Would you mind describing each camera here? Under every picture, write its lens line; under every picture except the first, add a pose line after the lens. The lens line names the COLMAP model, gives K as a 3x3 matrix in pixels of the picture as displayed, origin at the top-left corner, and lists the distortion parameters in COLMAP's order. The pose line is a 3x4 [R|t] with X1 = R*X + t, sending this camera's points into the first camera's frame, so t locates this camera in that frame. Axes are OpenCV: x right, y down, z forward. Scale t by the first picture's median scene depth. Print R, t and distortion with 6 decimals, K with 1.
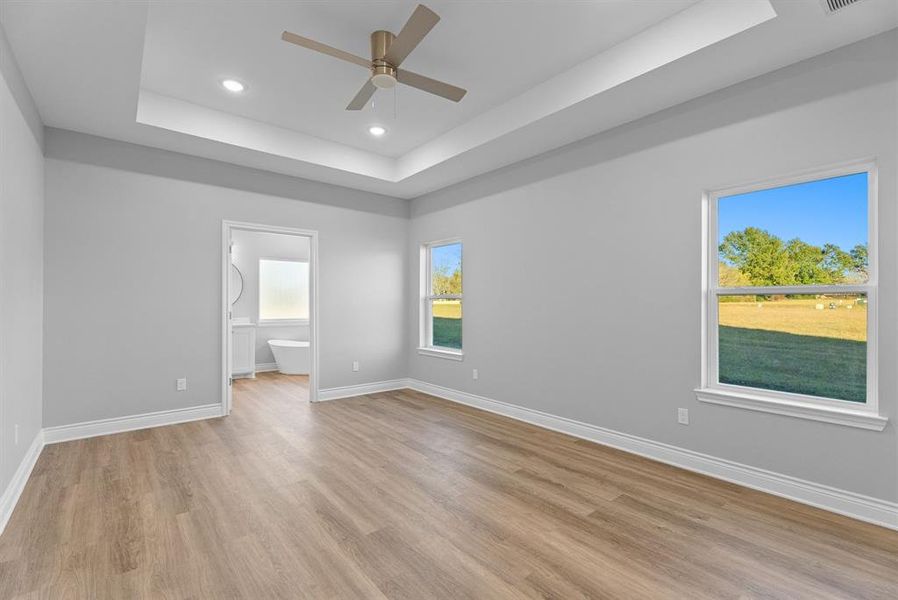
lens RADIAL K [[413.6, 0, 456.1], [0, 413.6, 302.5], [0, 0, 1]] dist [0.000983, -0.001557]
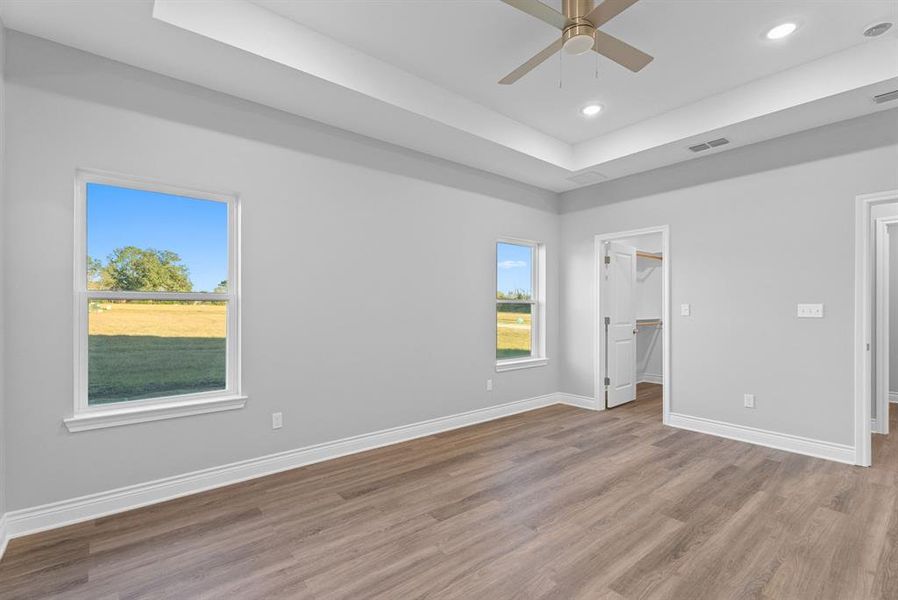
lens RADIAL K [[413.6, 0, 455.0], [0, 413.6, 299.8], [0, 0, 1]] dist [0.000983, -0.001557]
pose [[-0.006564, 0.018545, 0.999806, -0.791536], [0.002807, 0.999824, -0.018527, 0.002281], [-0.999975, 0.002685, -0.006615, 0.979469]]
